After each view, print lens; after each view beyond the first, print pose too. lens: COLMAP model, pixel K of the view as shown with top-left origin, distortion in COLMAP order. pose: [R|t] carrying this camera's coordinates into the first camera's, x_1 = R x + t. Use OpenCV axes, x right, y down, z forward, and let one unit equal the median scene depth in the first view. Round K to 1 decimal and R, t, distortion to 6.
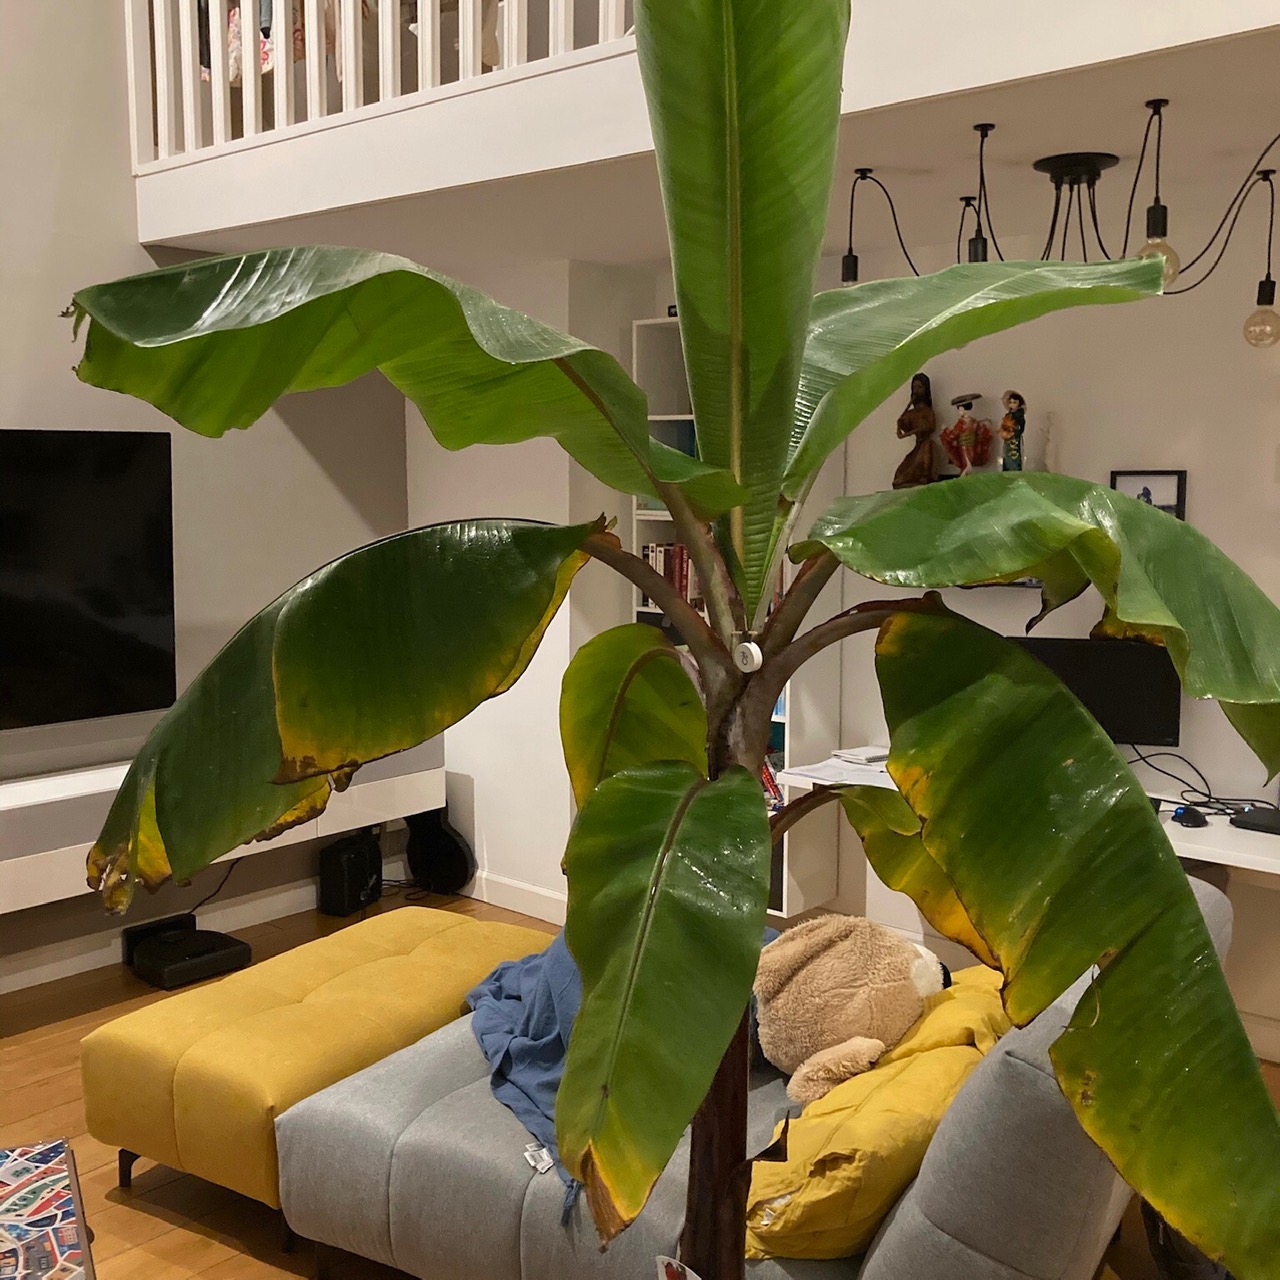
lens RADIAL K [[1400.8, 0, 639.1], [0, 1400.8, 638.6], [0, 0, 1]] dist [0.081077, 0.000000]
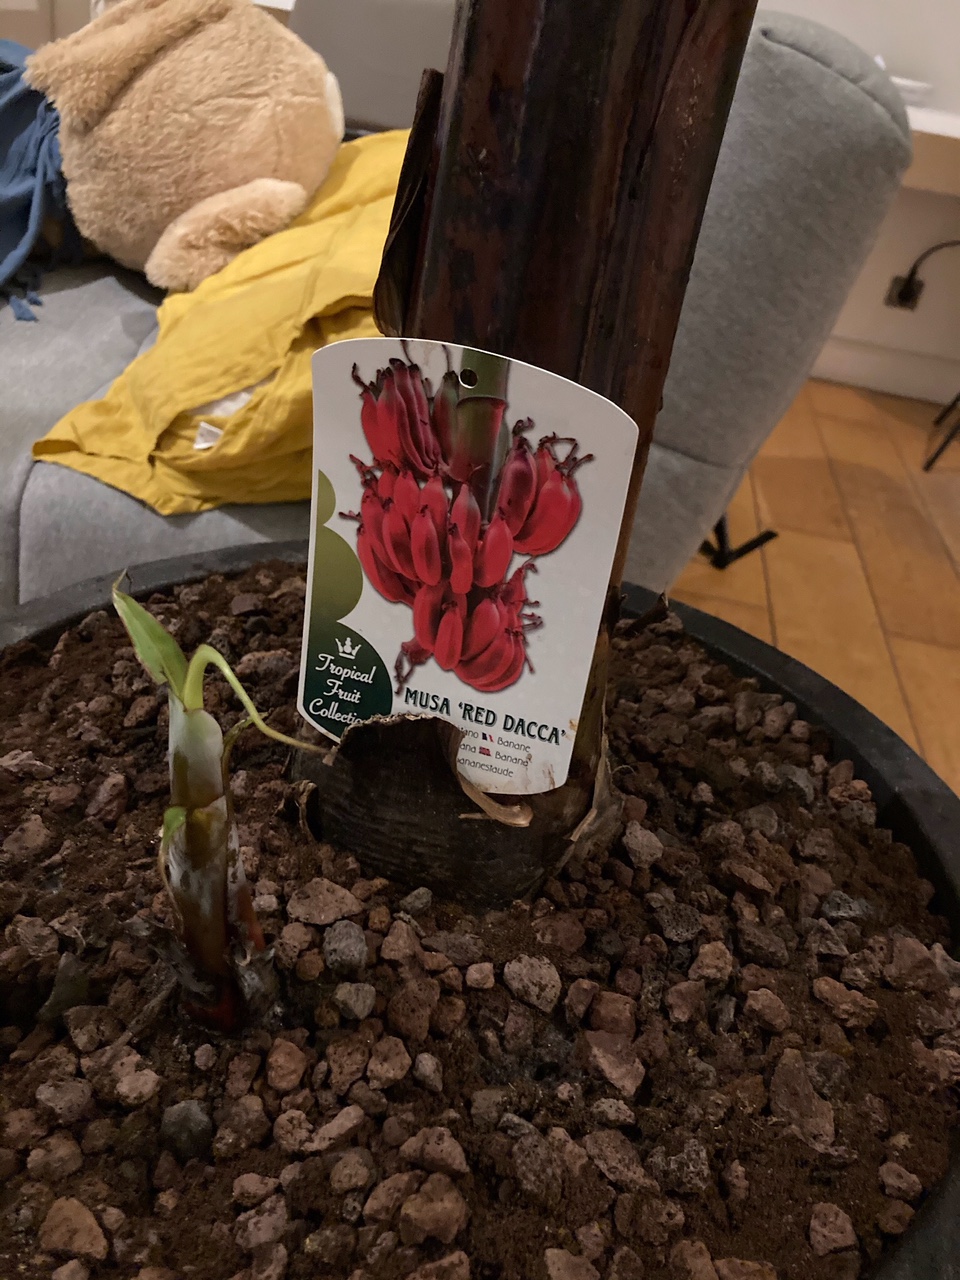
lens RADIAL K [[1045.0, 0, 479.9], [0, 1045.0, 638.8], [0, 0, 1]] dist [0.005179, 0.000733]
pose [[0.844658, -0.166839, 0.508642, -0.026896], [-0.090583, 0.891940, 0.442987, 0.253841], [-0.527586, -0.420247, 0.738272, 0.545714]]
